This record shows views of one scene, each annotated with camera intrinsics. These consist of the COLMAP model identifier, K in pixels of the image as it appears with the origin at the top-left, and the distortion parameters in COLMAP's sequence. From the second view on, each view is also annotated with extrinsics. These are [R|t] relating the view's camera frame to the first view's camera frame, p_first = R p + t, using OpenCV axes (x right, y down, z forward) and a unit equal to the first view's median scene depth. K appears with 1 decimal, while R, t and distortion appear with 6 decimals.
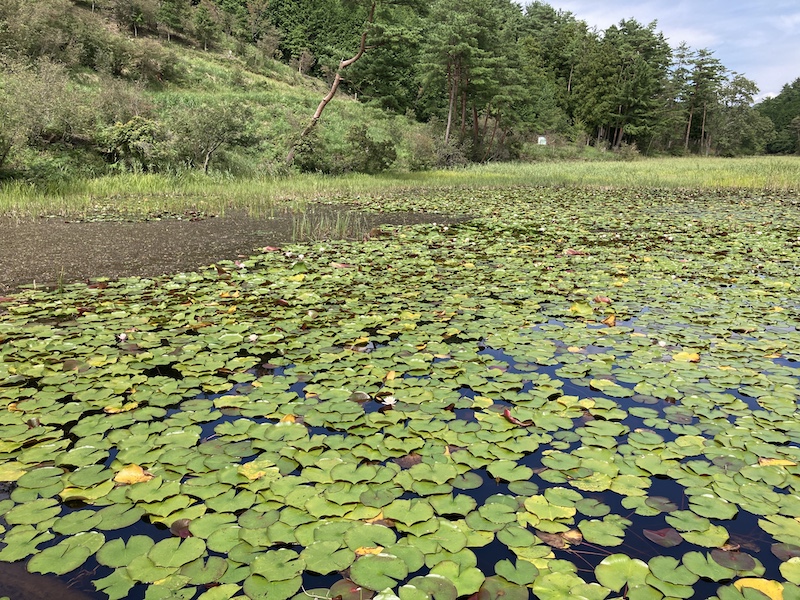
lens RADIAL K [[657.2, 0, 400.8], [0, 657.2, 299.6], [0, 0, 1]] dist [0.011194, 0.004293]
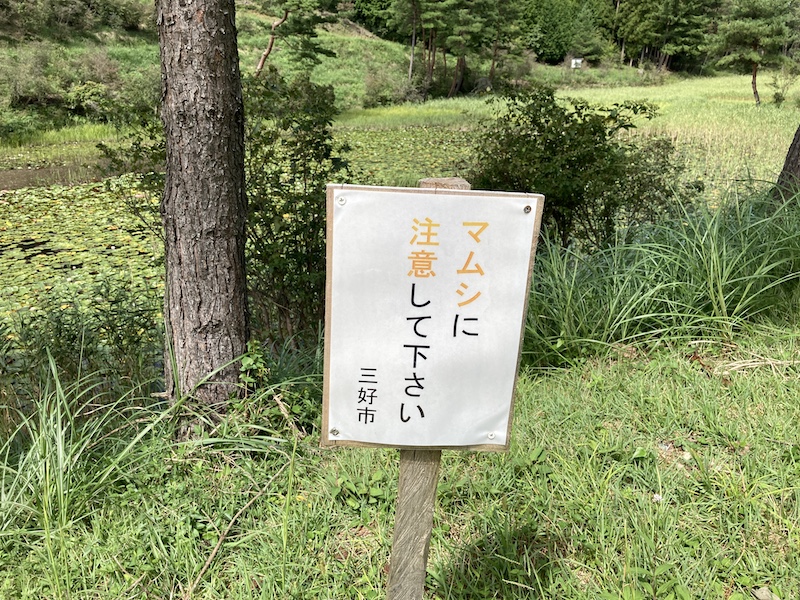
lens RADIAL K [[657.2, 0, 399.1], [0, 657.2, 300.7], [0, 0, 1]] dist [0.011194, 0.004293]
pose [[0.983762, 0.040042, -0.174954, 0.260979], [-0.018126, 0.991977, 0.125110, -0.002616], [0.178560, -0.119908, 0.976595, -0.155717]]
